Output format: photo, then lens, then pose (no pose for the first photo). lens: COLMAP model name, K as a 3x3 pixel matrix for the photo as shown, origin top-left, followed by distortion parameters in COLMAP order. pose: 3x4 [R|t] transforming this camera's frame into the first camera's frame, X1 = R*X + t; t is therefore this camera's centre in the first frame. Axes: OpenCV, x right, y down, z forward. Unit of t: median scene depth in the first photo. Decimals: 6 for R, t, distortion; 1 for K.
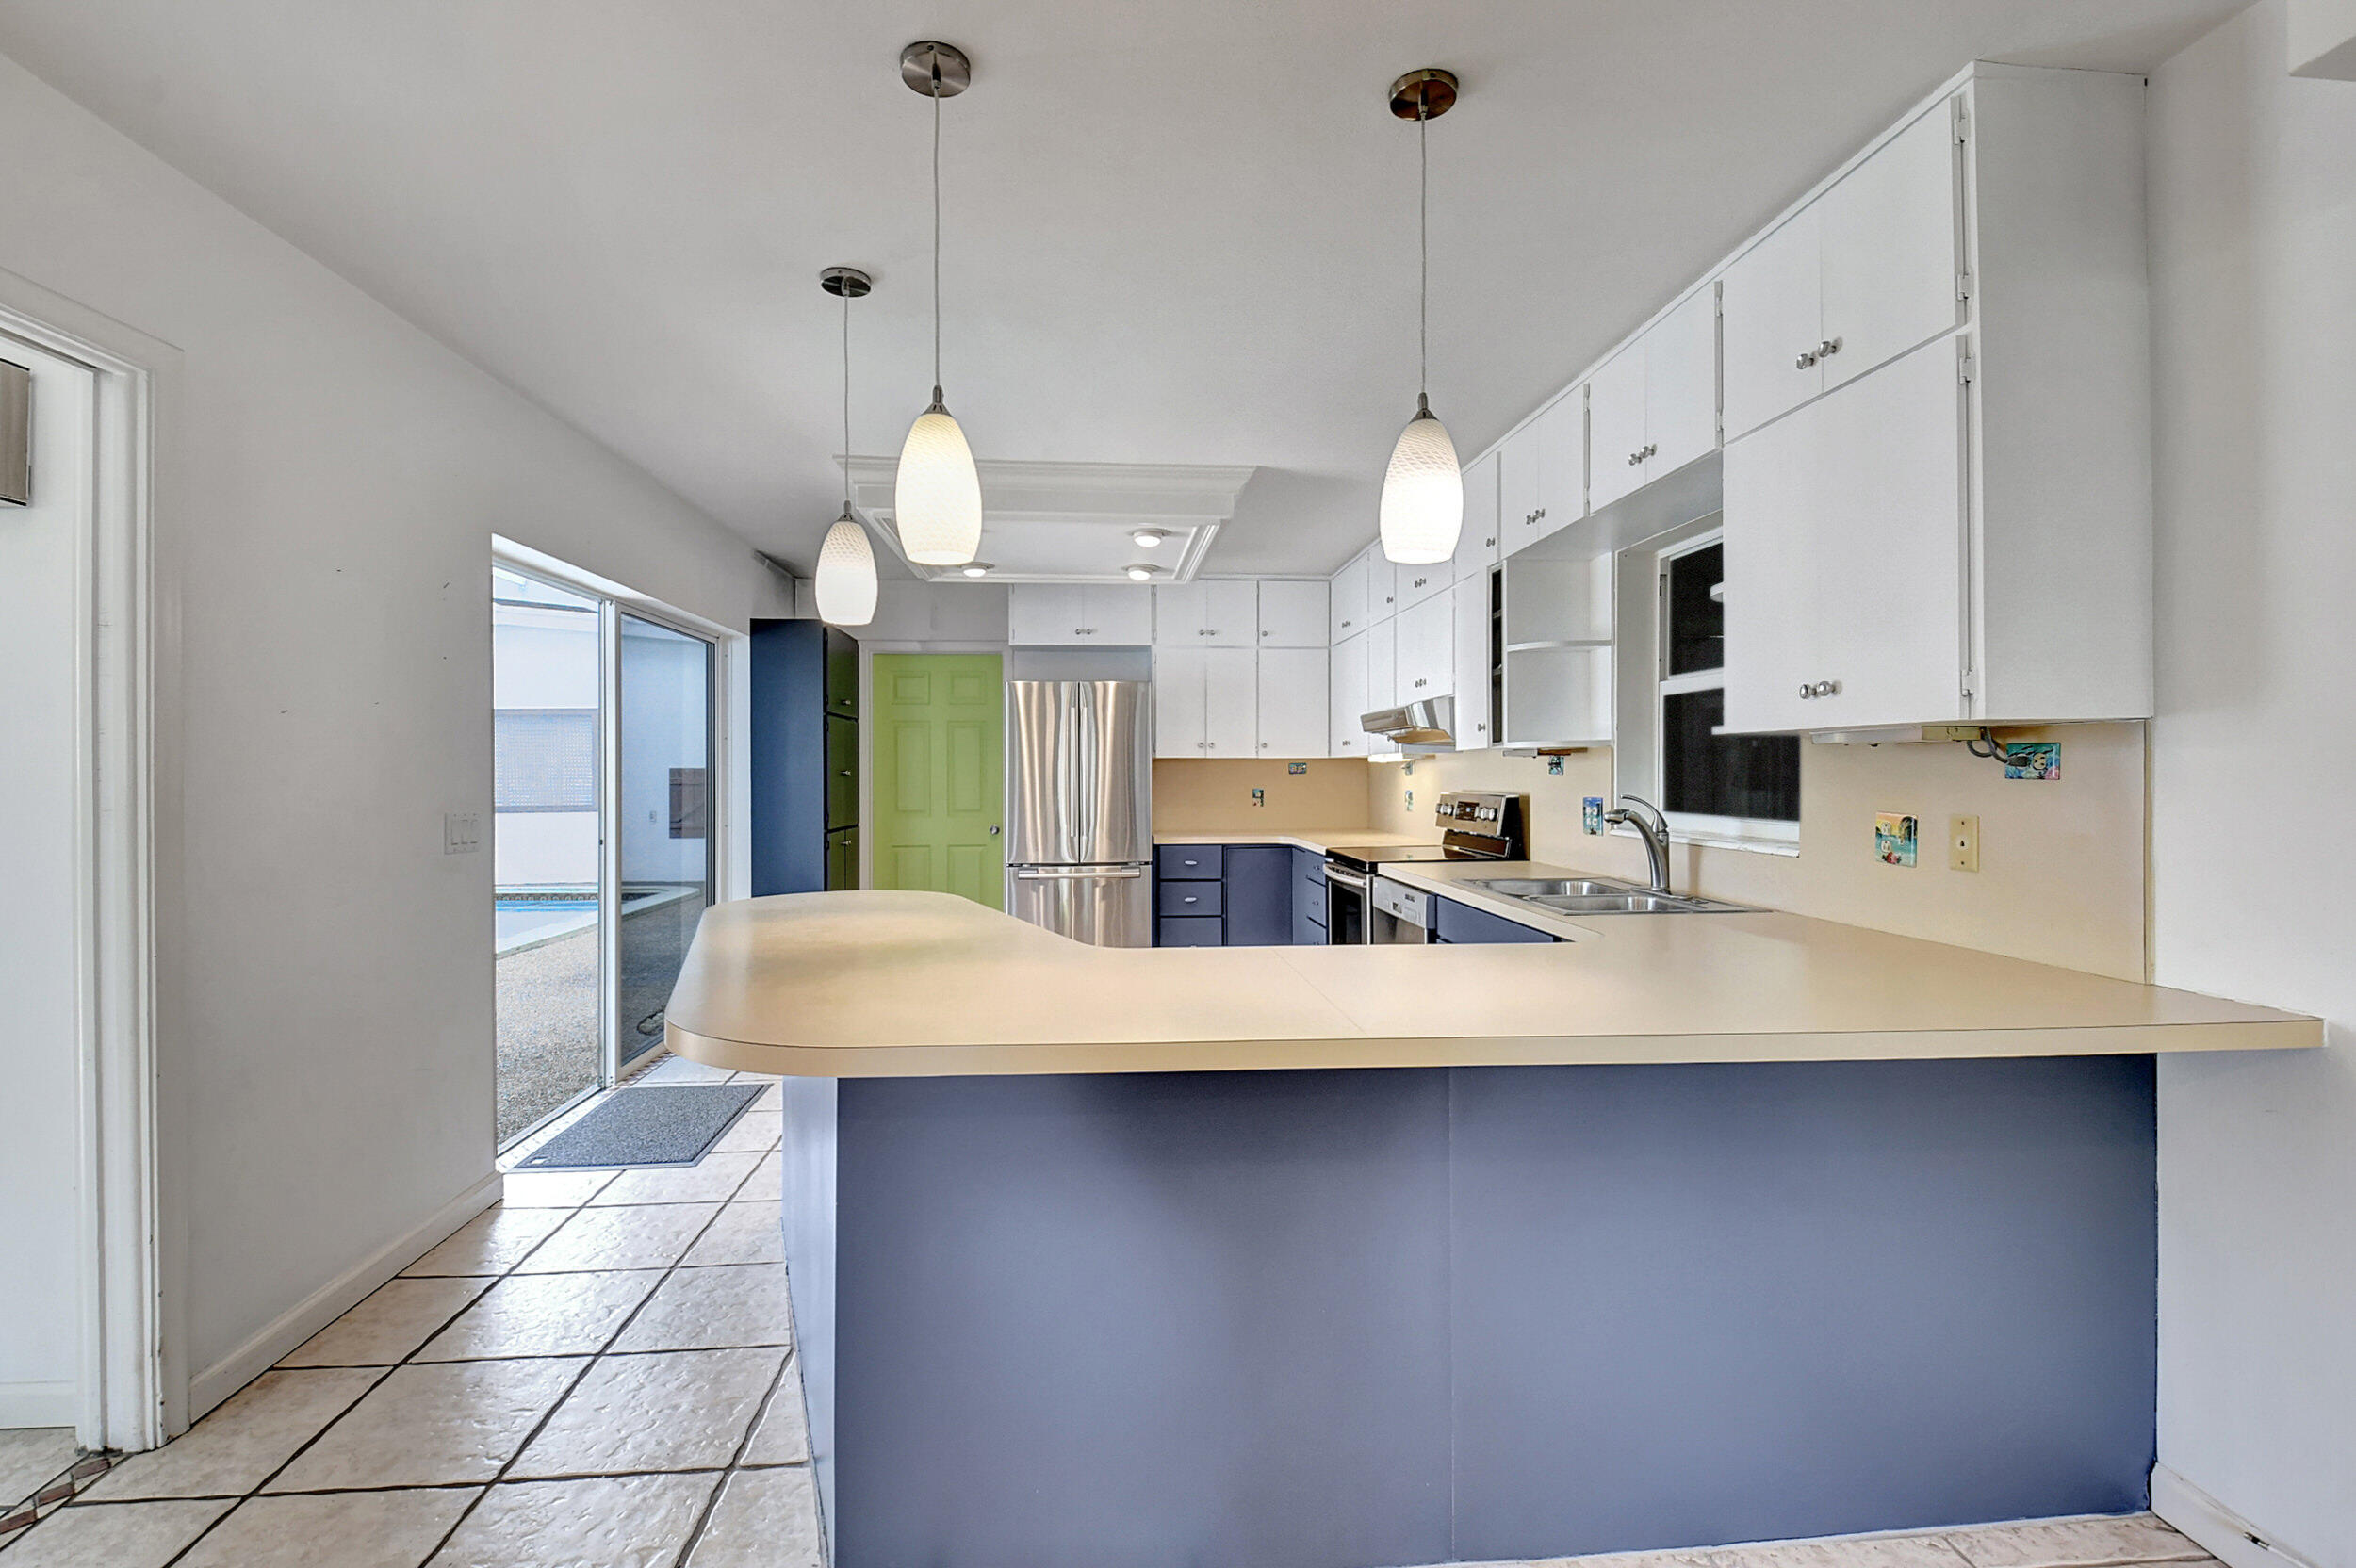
lens RADIAL K [[1047.1, 0, 1178.6], [0, 1047.1, 777.1], [0, 0, 1]] dist [0.022096, -0.025619]
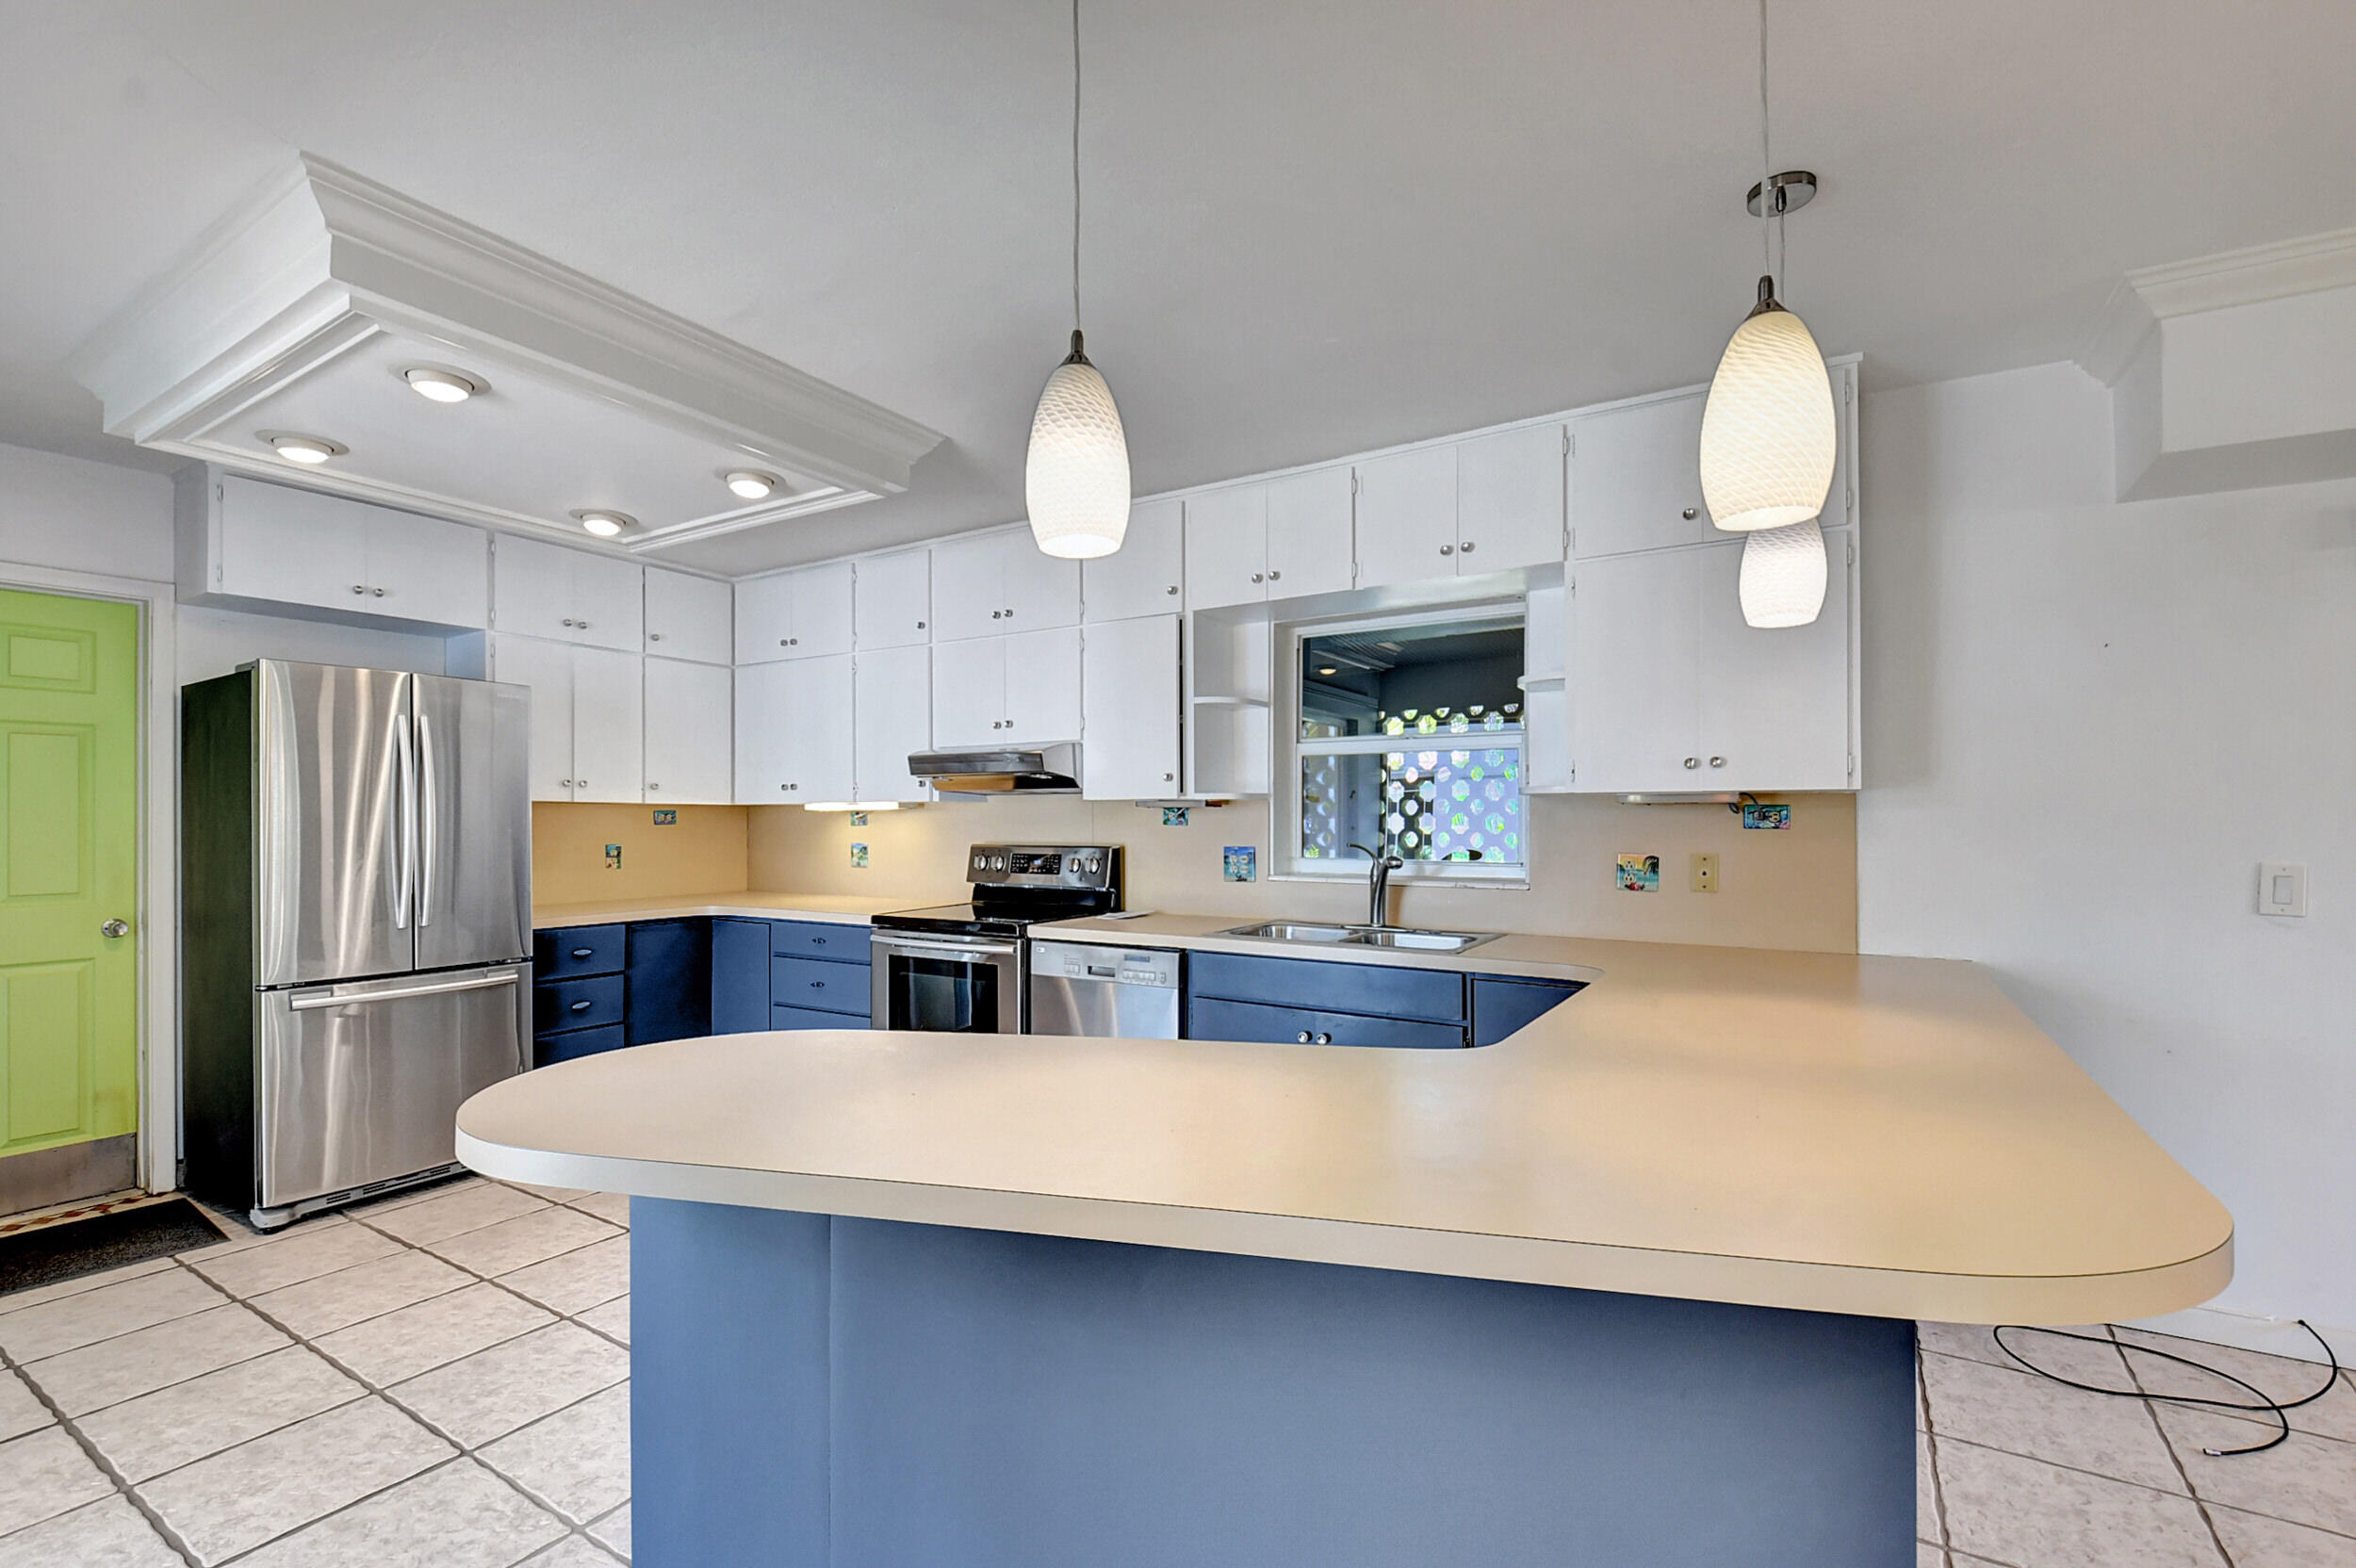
lens RADIAL K [[1022.2, 0, 1175.9], [0, 1022.2, 820.8], [0, 0, 1]] dist [0.023998, -0.018905]
pose [[0.591957, 0.003142, 0.805964, -0.427860], [0.001746, 0.999985, -0.005181, -0.001650], [-0.805968, 0.004474, 0.591942, 0.385724]]
